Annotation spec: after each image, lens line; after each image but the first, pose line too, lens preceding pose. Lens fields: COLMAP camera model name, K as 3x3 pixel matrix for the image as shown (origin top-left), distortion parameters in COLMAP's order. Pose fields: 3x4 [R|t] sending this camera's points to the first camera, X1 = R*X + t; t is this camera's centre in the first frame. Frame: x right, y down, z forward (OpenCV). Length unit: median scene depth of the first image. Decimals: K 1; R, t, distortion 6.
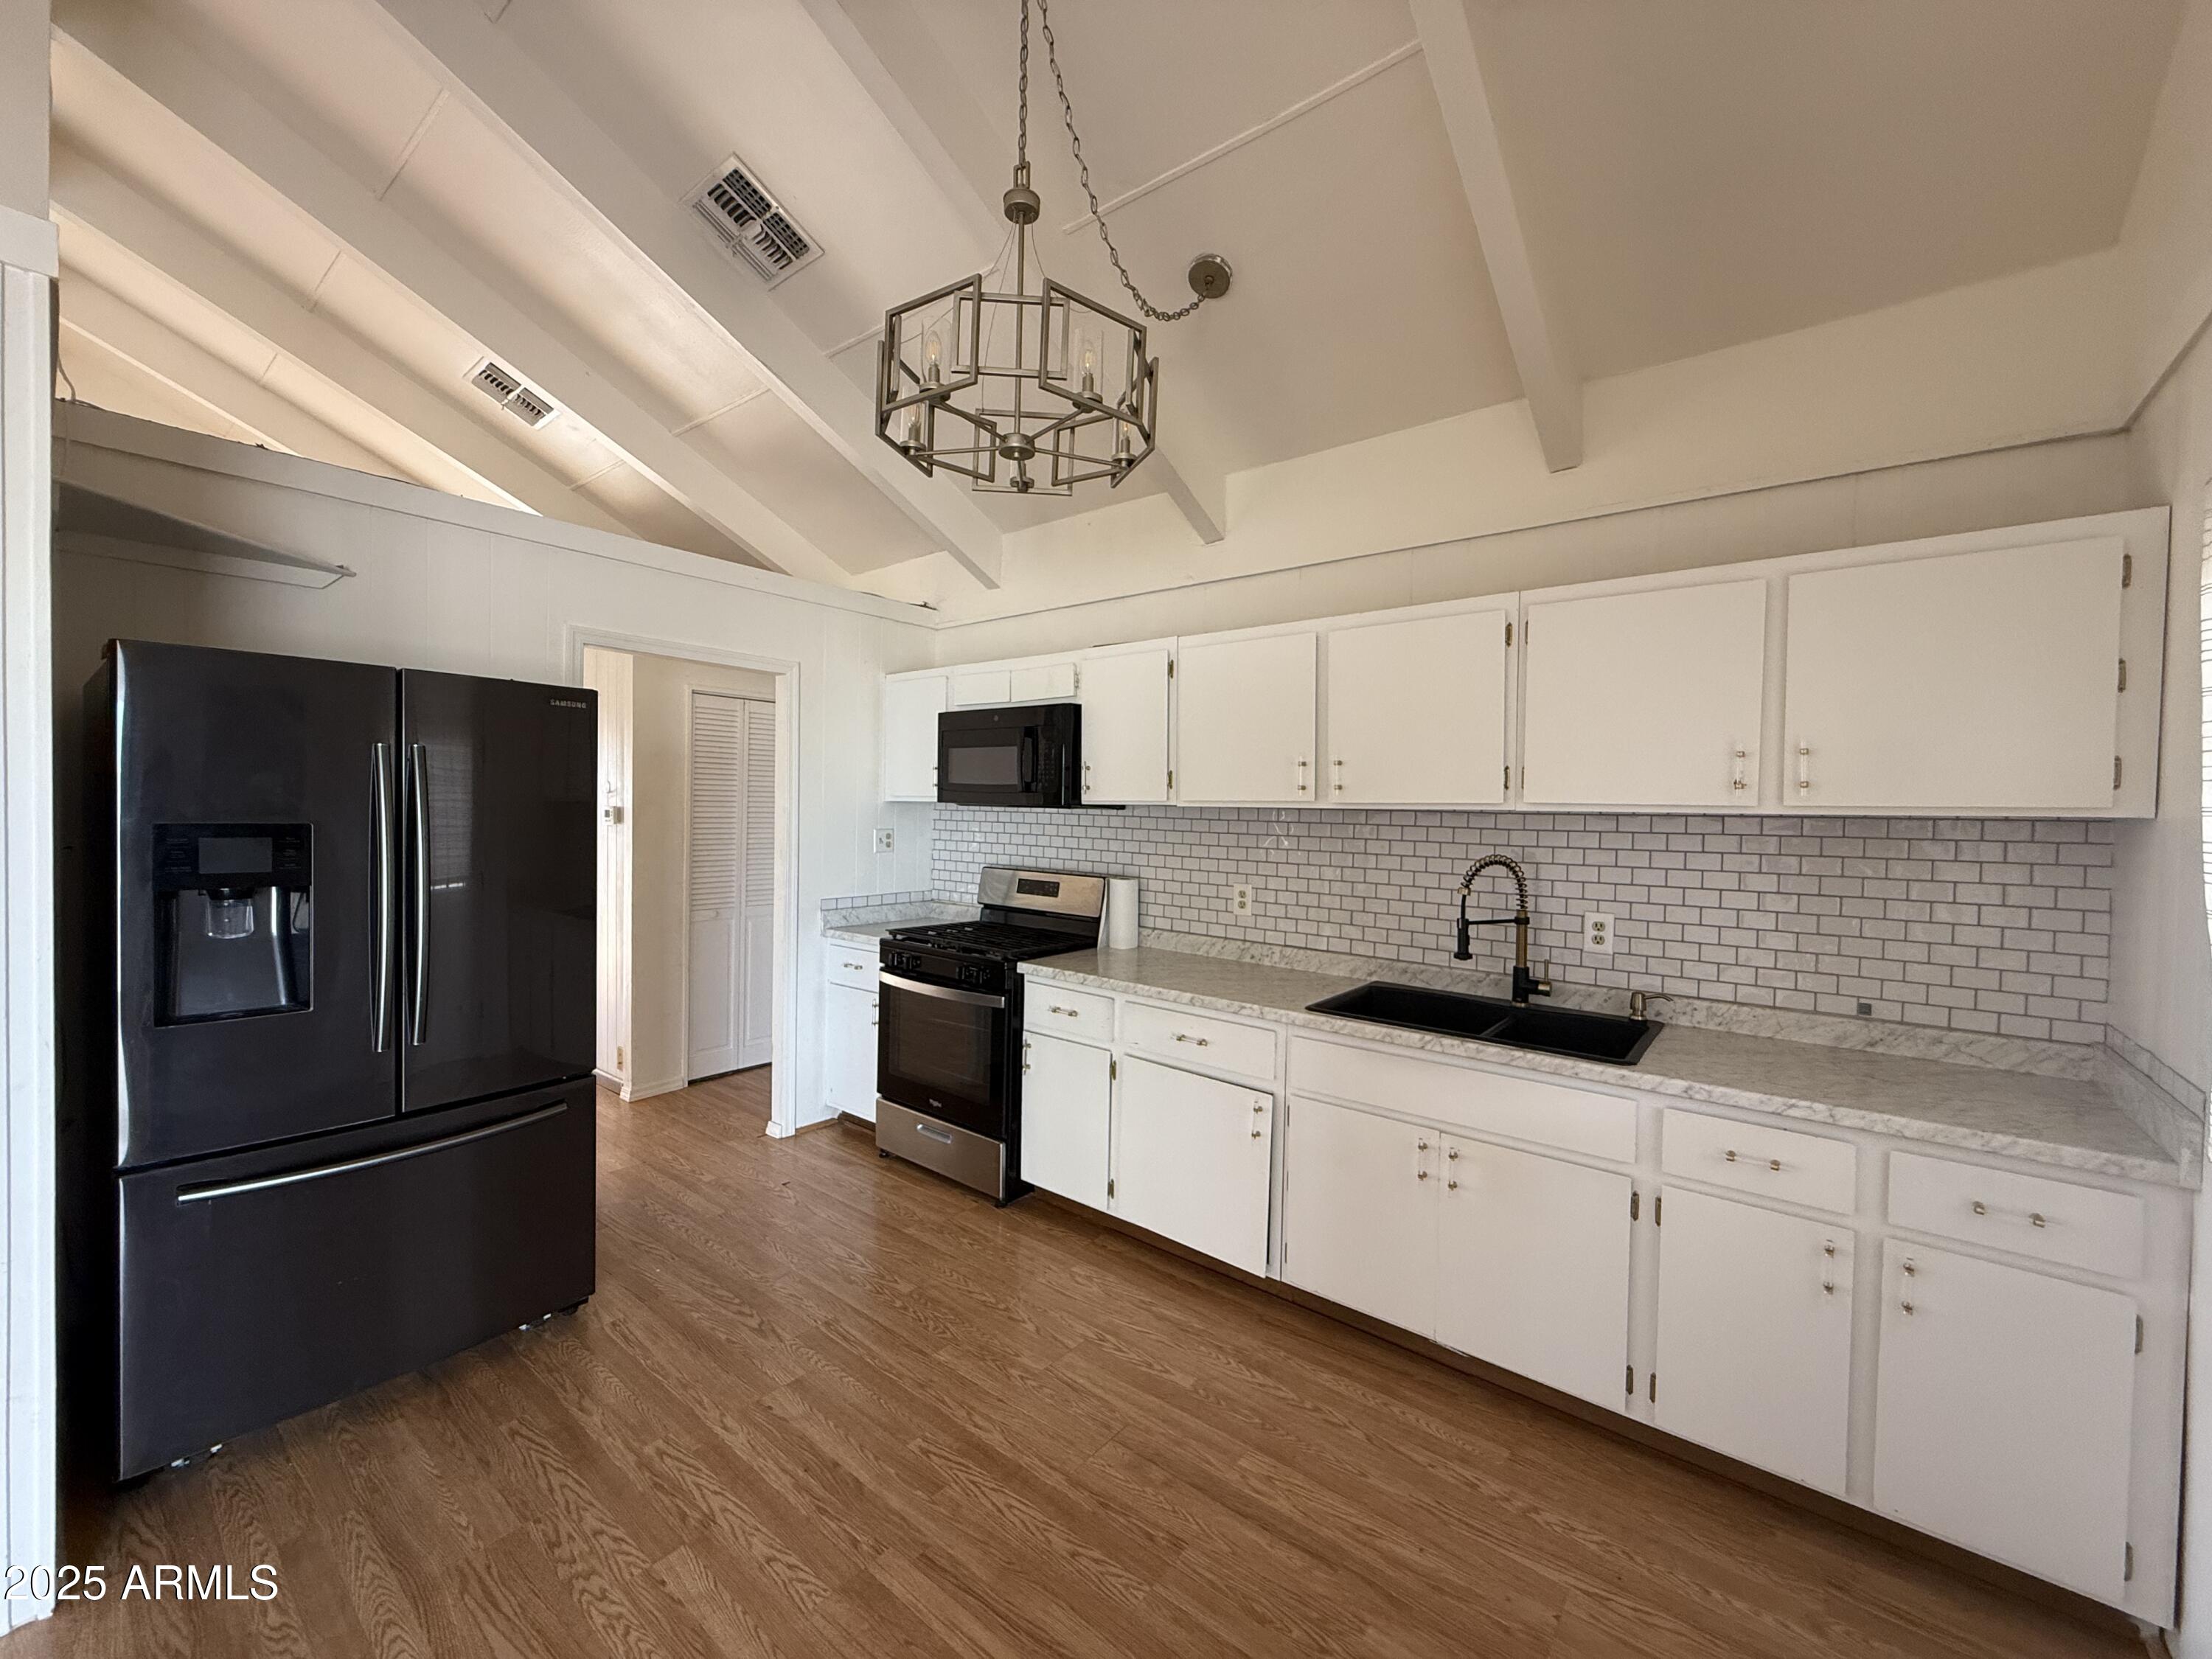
lens RADIAL K [[889.7, 0, 1105.8], [0, 889.7, 825.2], [0, 0, 1]] dist [0.002003, -0.000025]
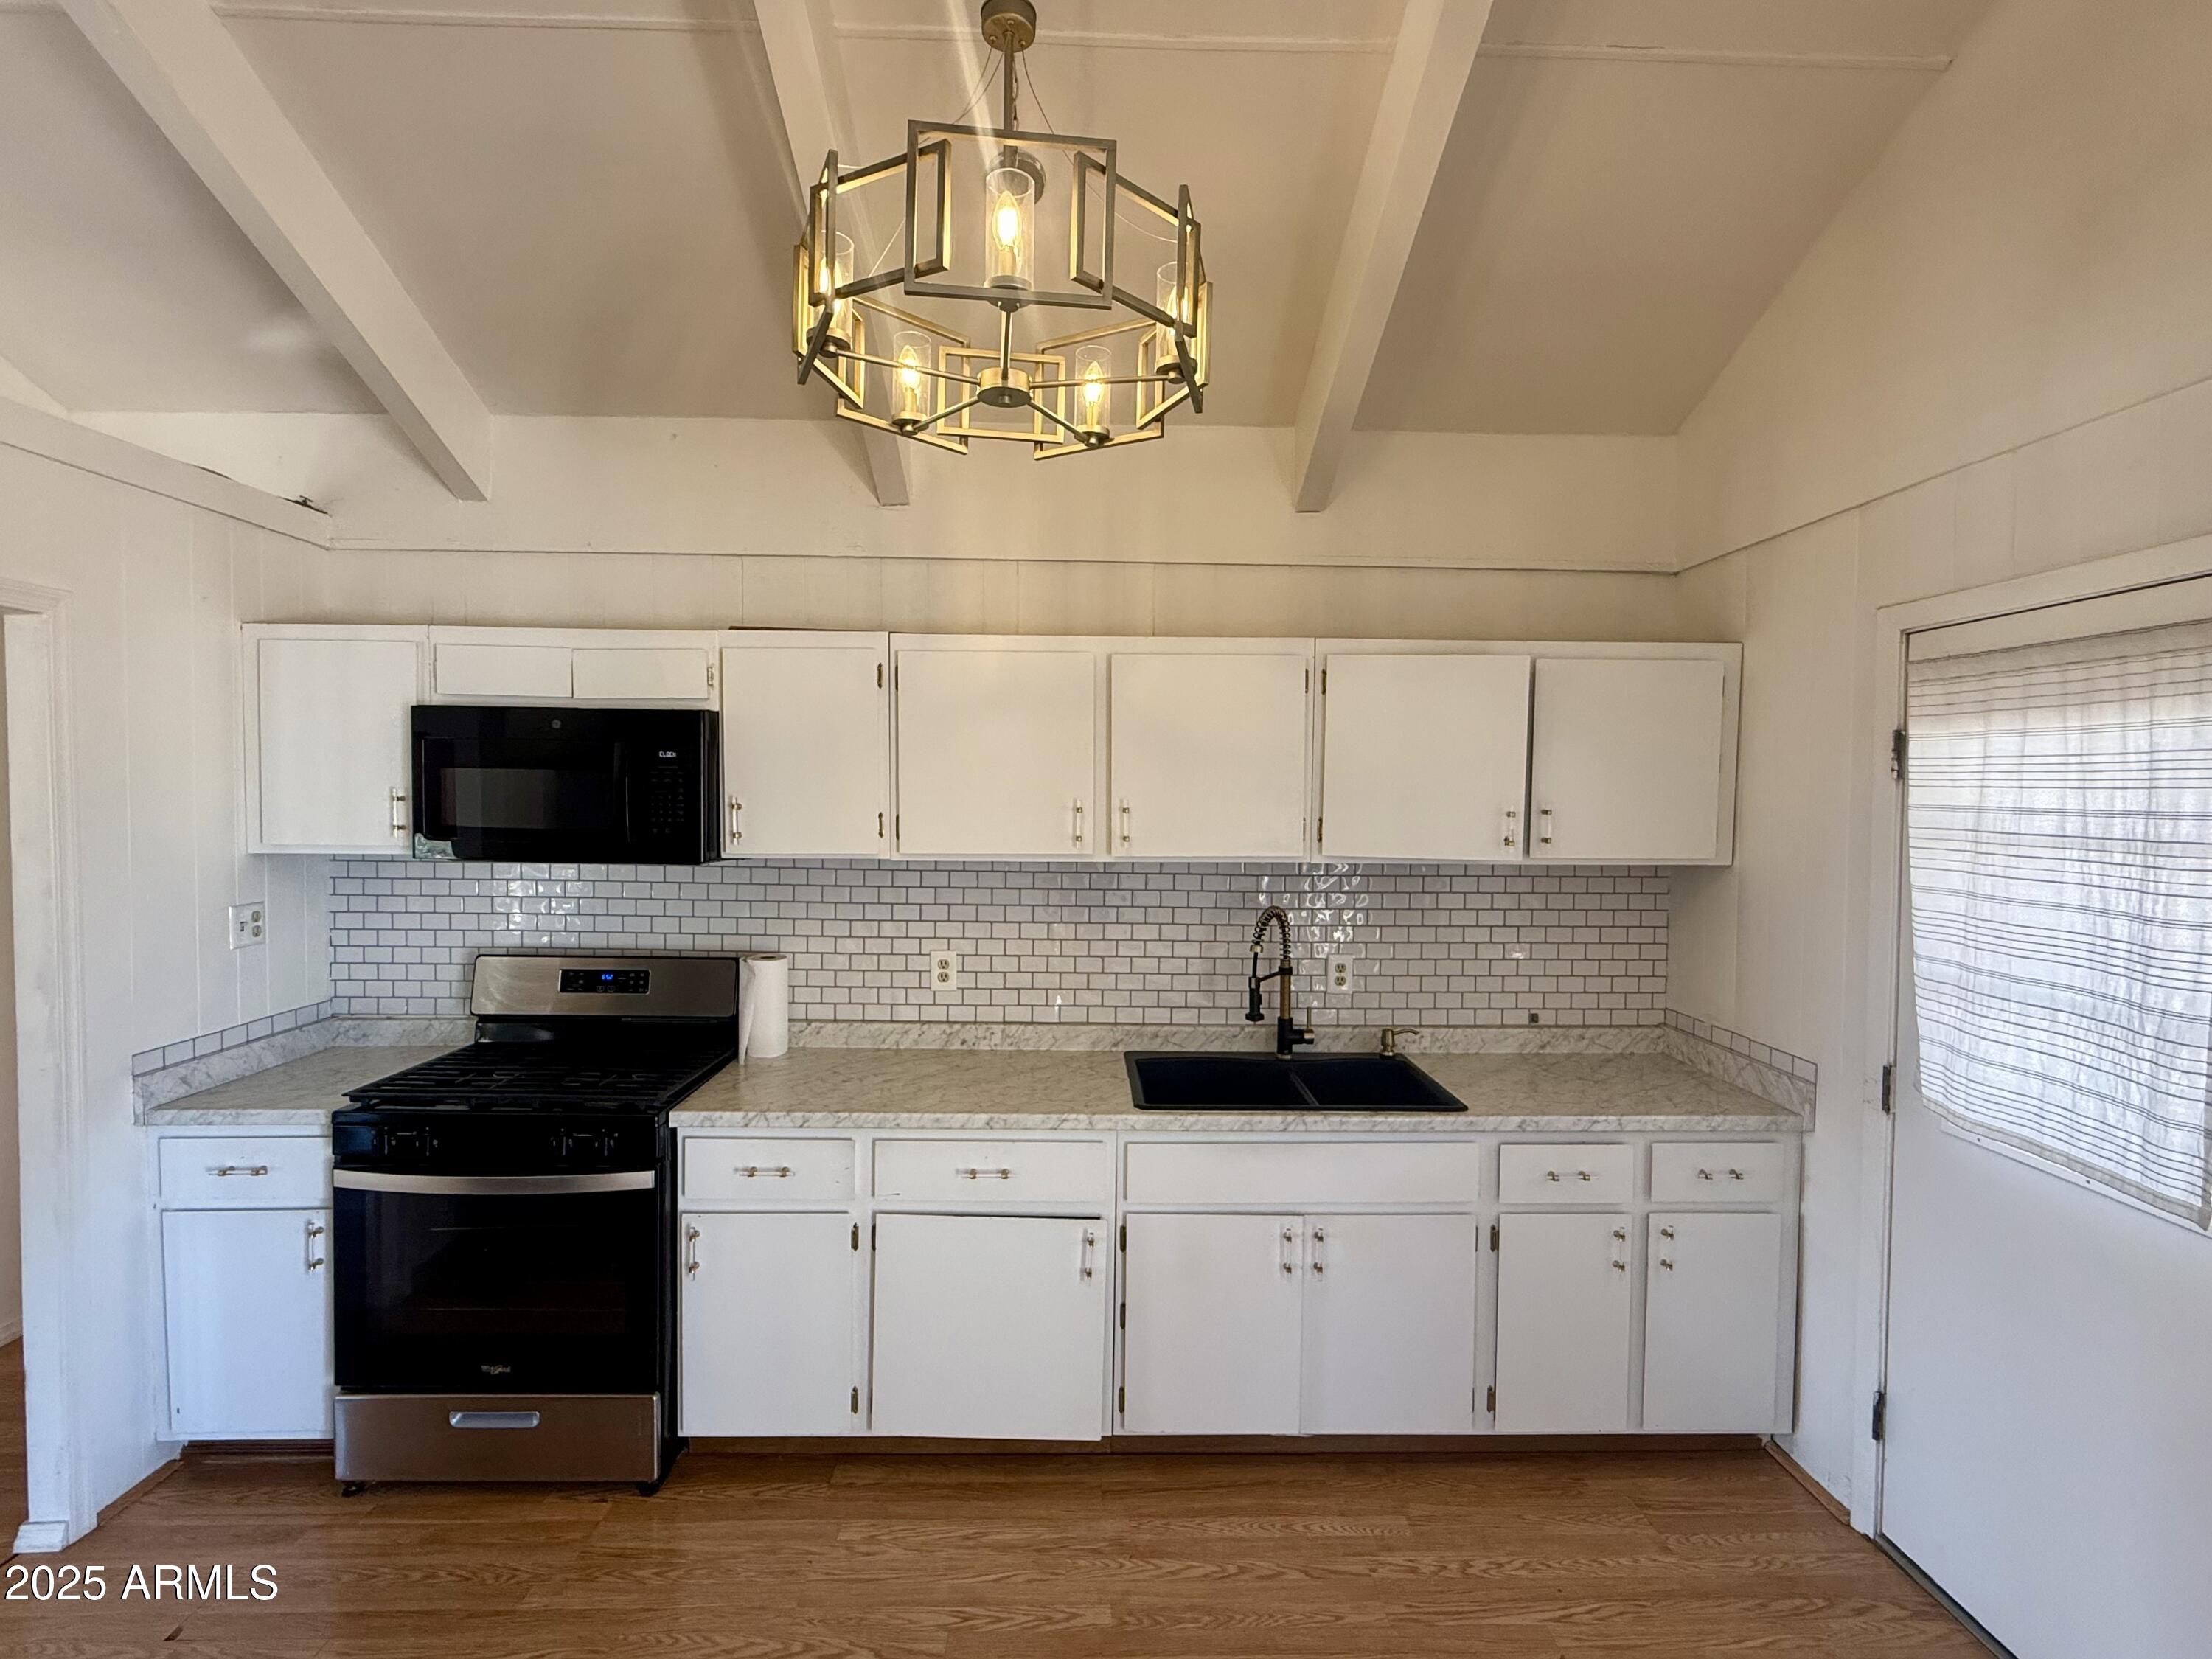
lens RADIAL K [[1036.9, 0, 1109.6], [0, 1036.9, 828.1], [0, 0, 1]] dist [0.000061, 0.001515]
pose [[0.760008, -0.031510, 0.649149, -0.384474], [0.015083, 0.999410, 0.030852, -0.081105], [-0.649739, -0.013657, 0.760035, 0.245731]]
